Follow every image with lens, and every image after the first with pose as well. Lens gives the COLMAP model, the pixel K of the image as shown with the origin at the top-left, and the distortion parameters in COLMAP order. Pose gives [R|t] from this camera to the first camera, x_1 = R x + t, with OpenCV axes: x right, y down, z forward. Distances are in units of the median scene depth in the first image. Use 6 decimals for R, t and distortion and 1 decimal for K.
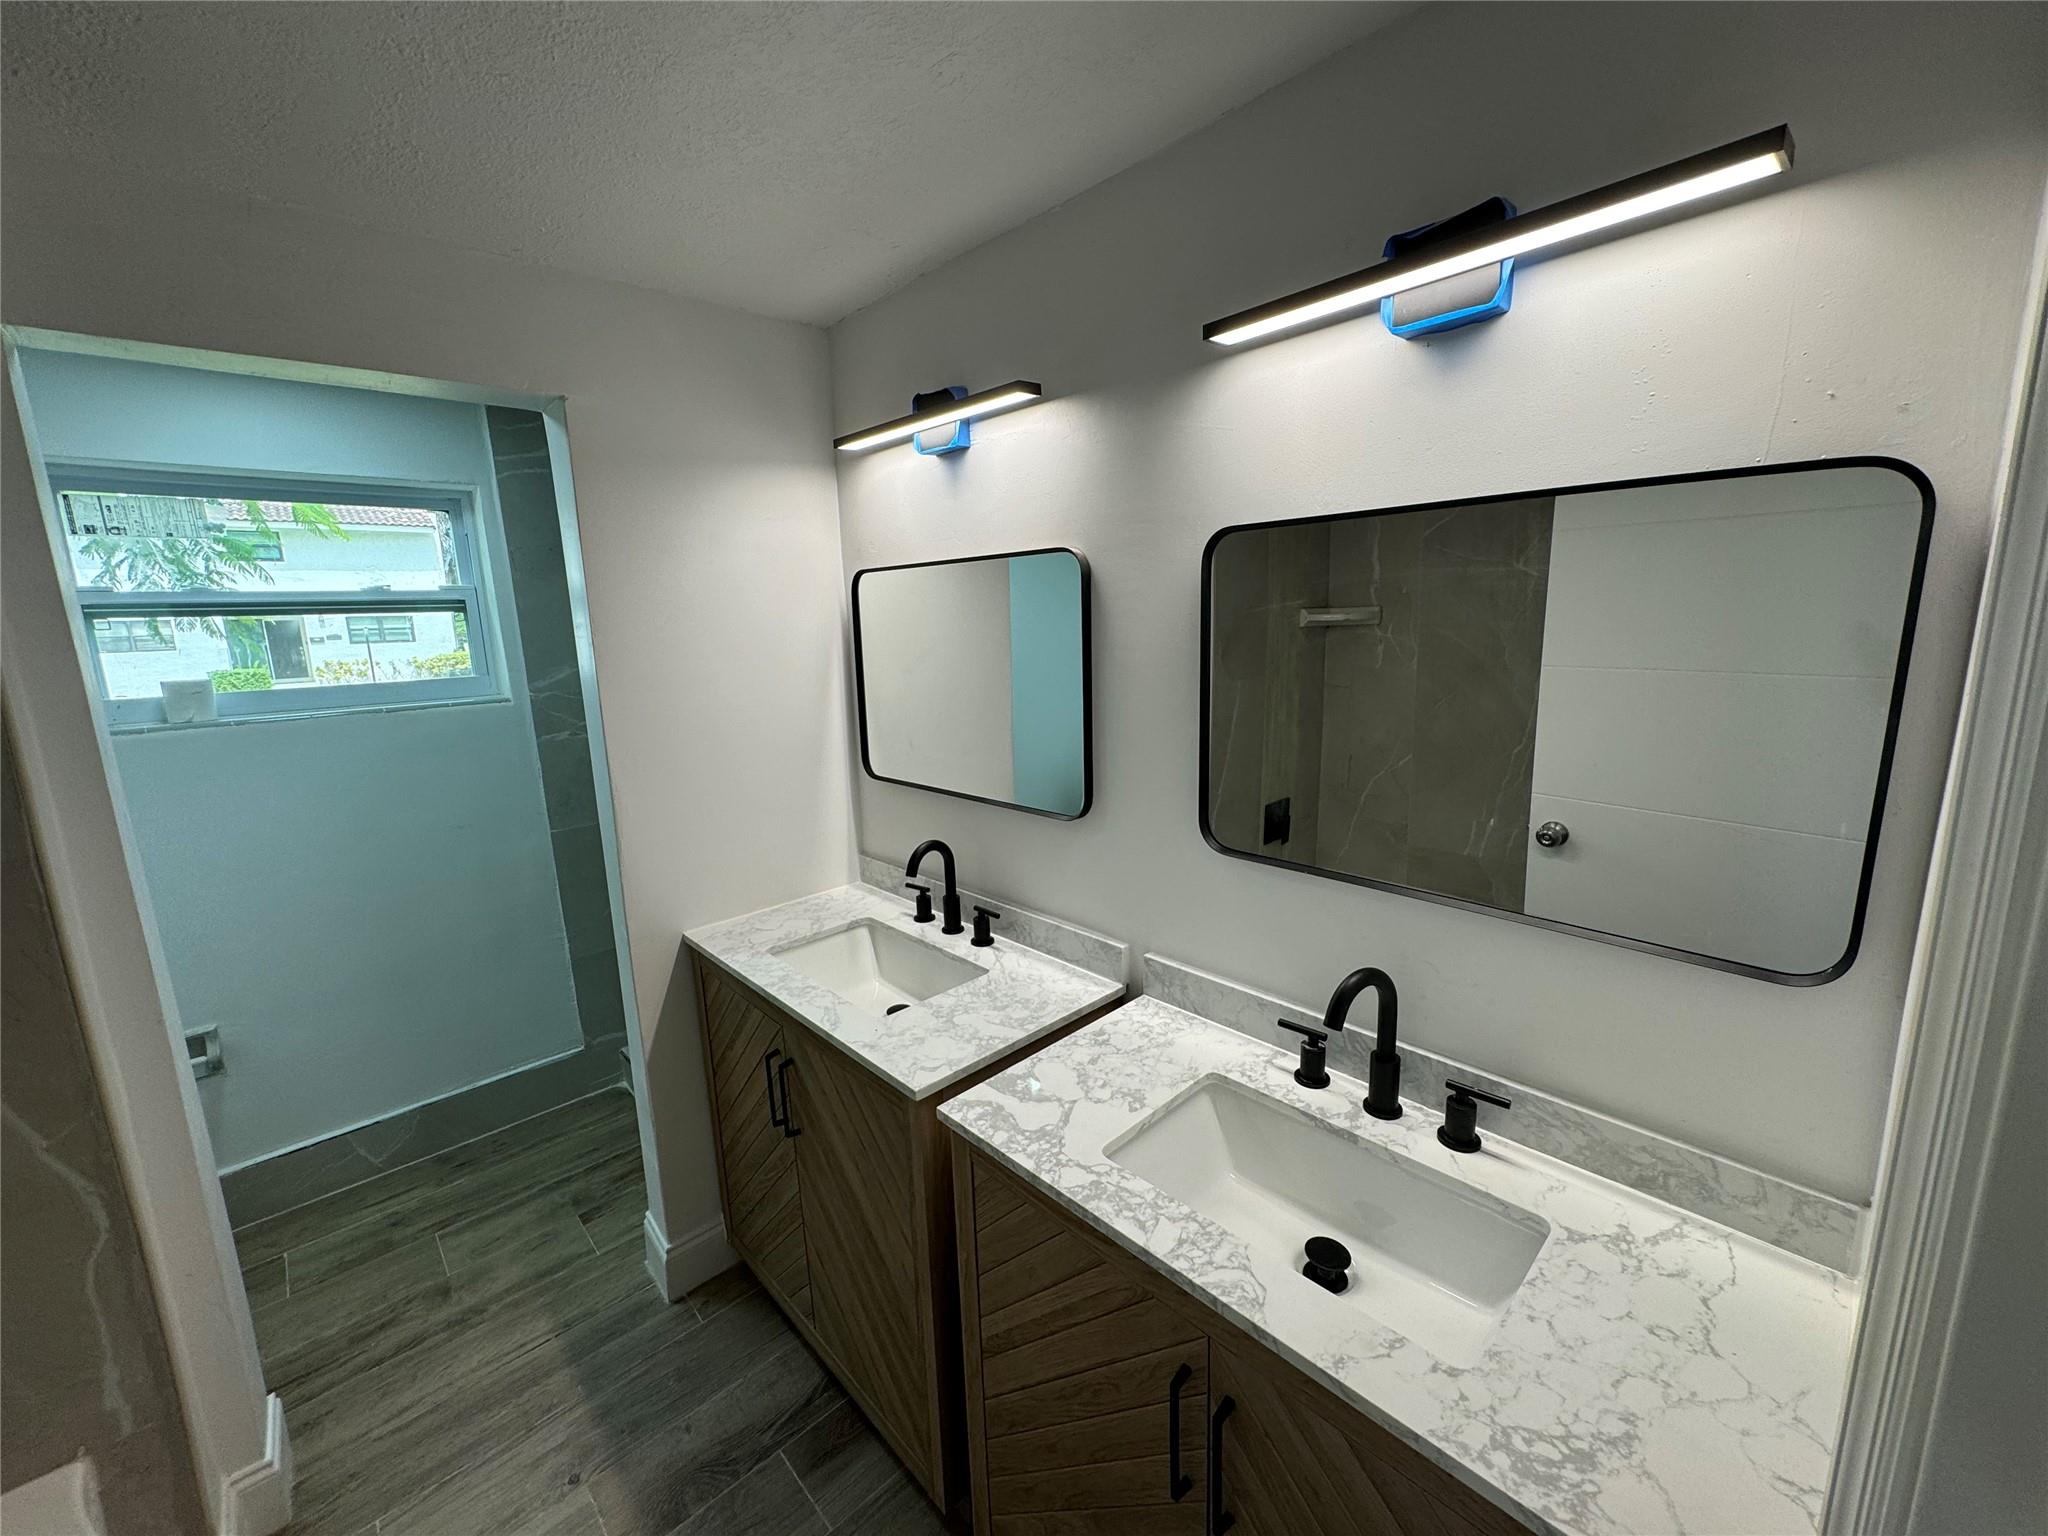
lens RADIAL K [[812.6, 0, 1024.4], [0, 812.6, 766.9], [0, 0, 1]] dist [0.001468, -0.001104]
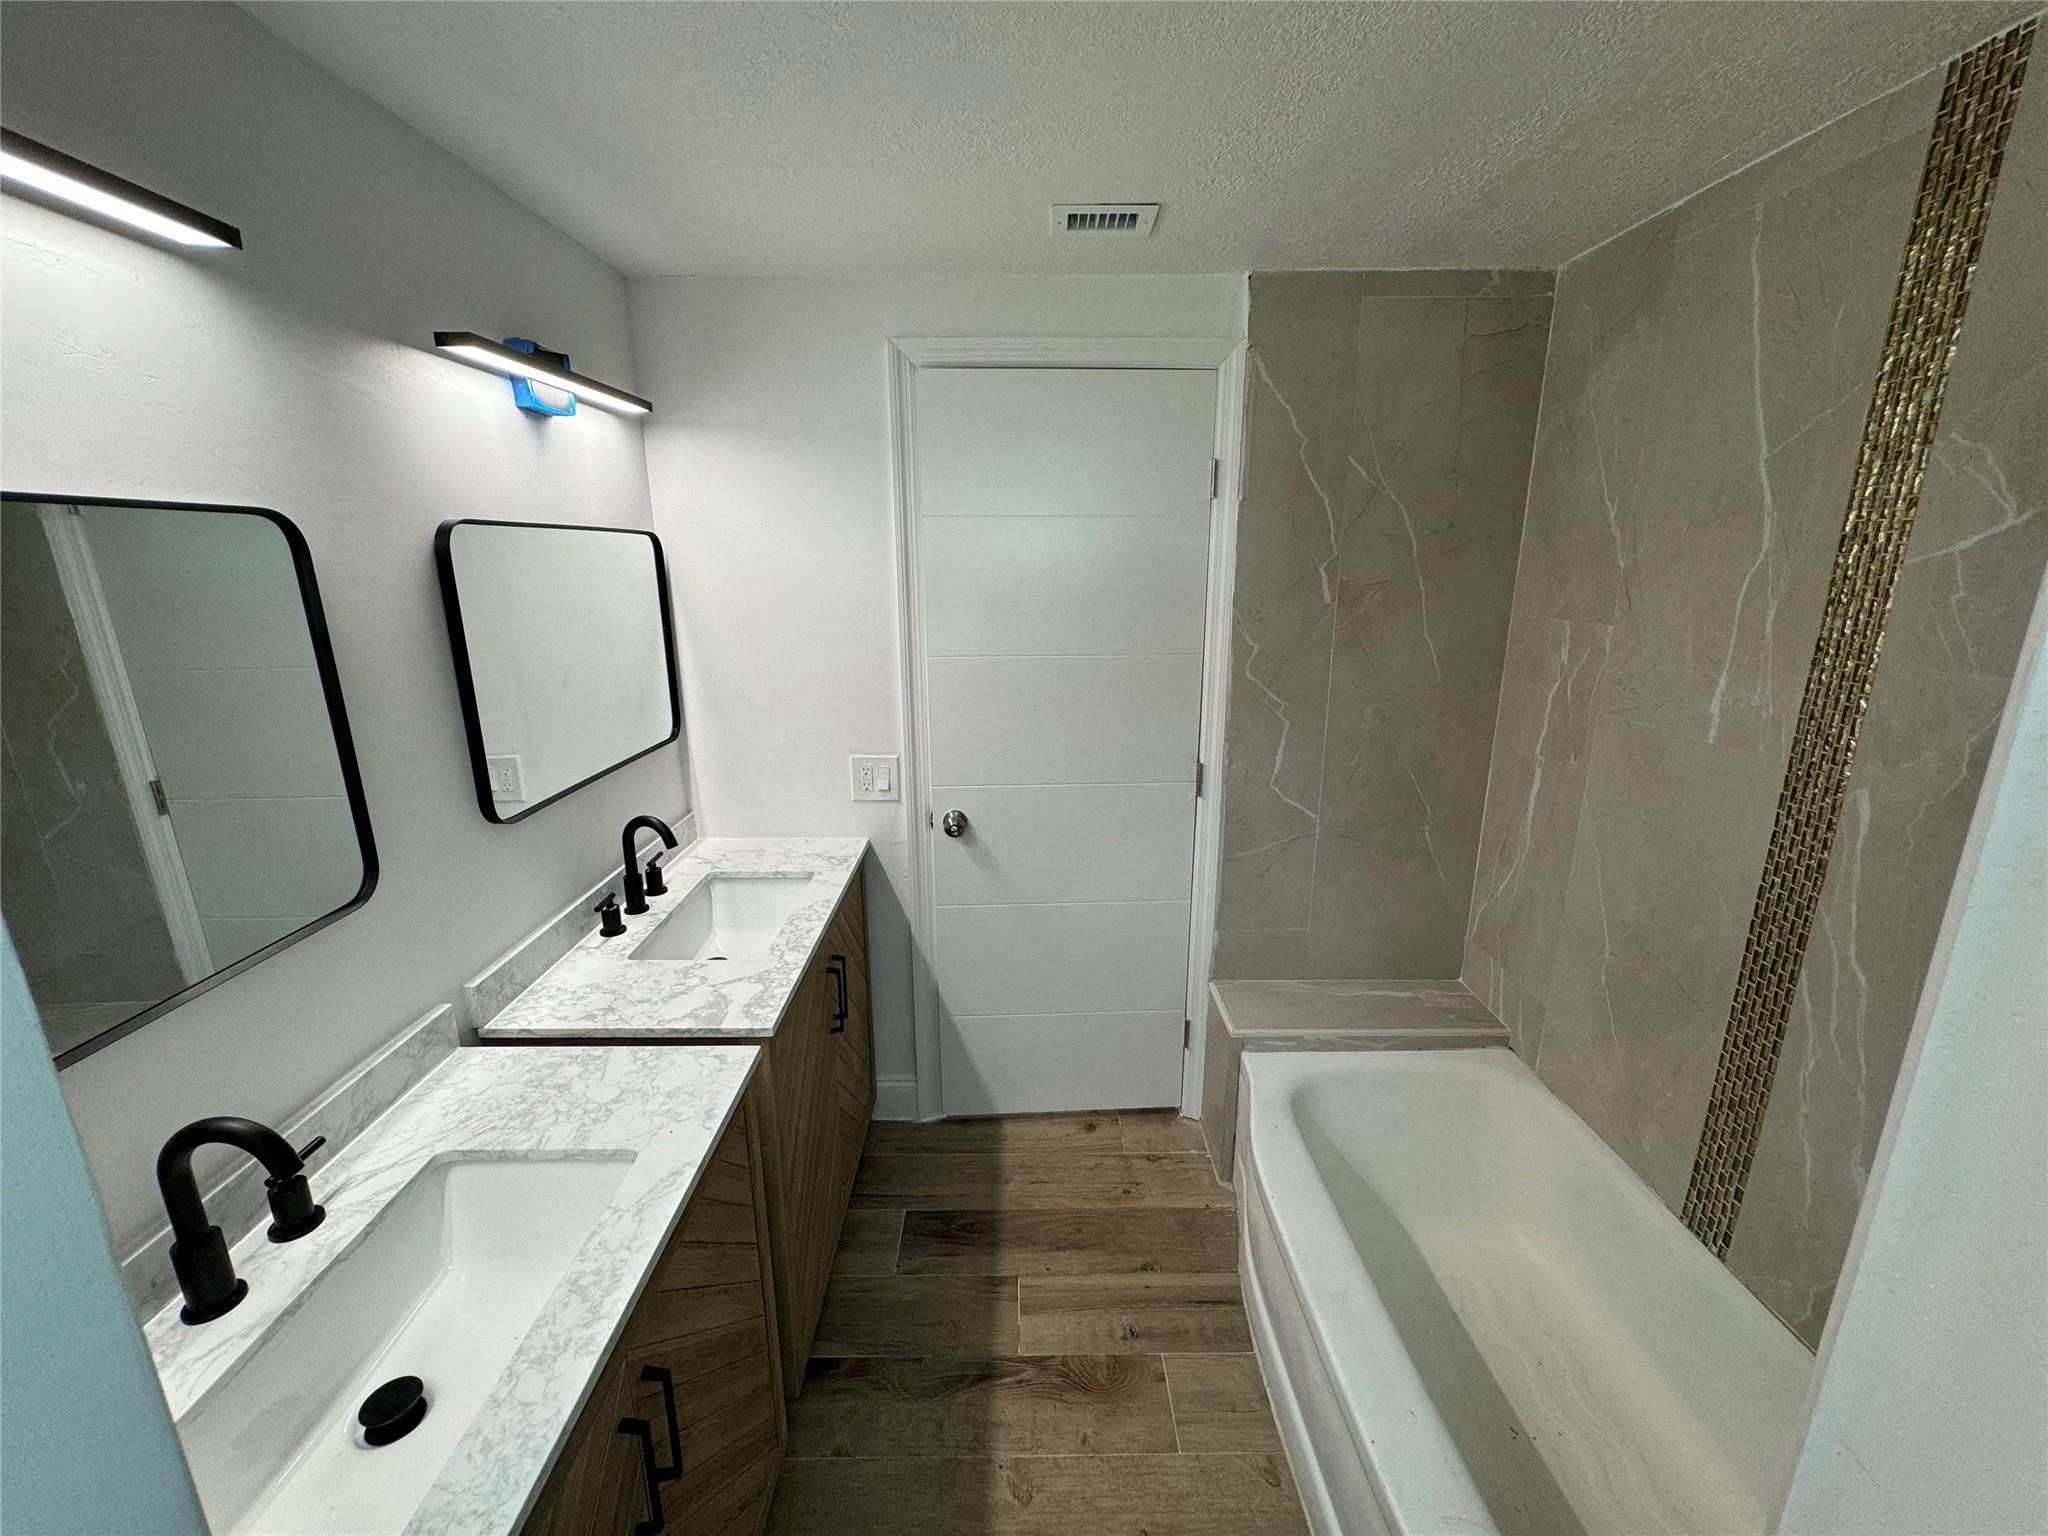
lens RADIAL K [[812.6, 0, 1025.3], [0, 812.6, 763.1], [0, 0, 1]] dist [0.001468, -0.001104]
pose [[-0.733470, -0.140356, 0.665073, -0.939352], [0.146437, 0.922844, 0.356252, -0.246707], [-0.663761, 0.358692, -0.656325, 1.198313]]
